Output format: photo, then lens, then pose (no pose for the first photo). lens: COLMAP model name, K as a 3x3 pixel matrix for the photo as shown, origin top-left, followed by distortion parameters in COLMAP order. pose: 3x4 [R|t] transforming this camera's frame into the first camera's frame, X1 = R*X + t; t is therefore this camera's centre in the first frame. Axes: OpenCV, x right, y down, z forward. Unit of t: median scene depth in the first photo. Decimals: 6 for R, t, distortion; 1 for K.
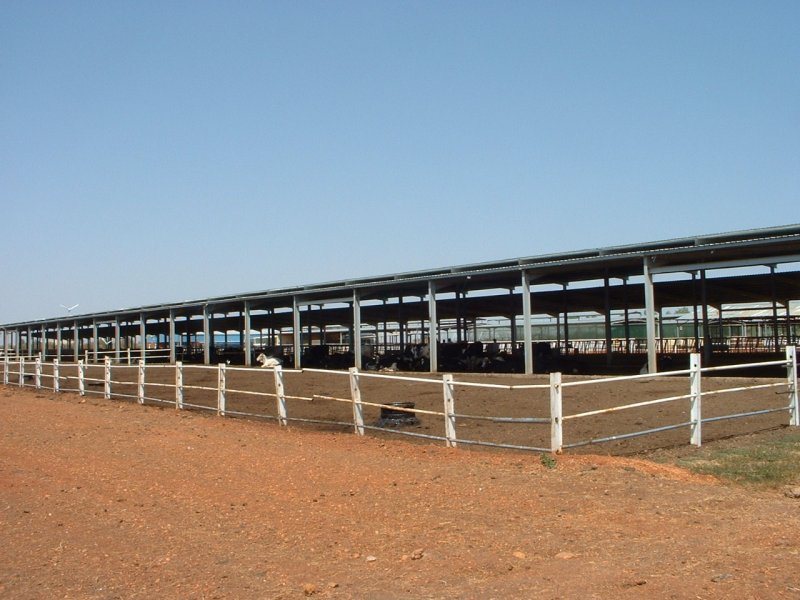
lens RADIAL K [[961.7, 0, 399.9], [0, 961.7, 299.4], [0, 0, 1]] dist [-0.181800, 0.047153]
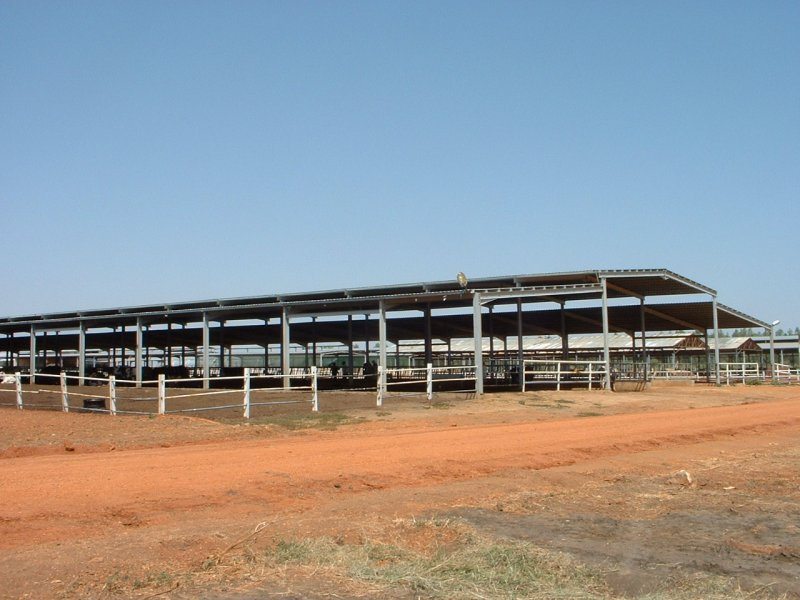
lens RADIAL K [[961.7, 0, 399.9], [0, 961.7, 299.4], [0, 0, 1]] dist [-0.181800, 0.047153]
pose [[0.965209, 0.033842, 0.259281, 0.024322], [-0.025675, 0.999064, -0.034819, -0.004518], [-0.260216, 0.026950, 0.965174, -0.203202]]
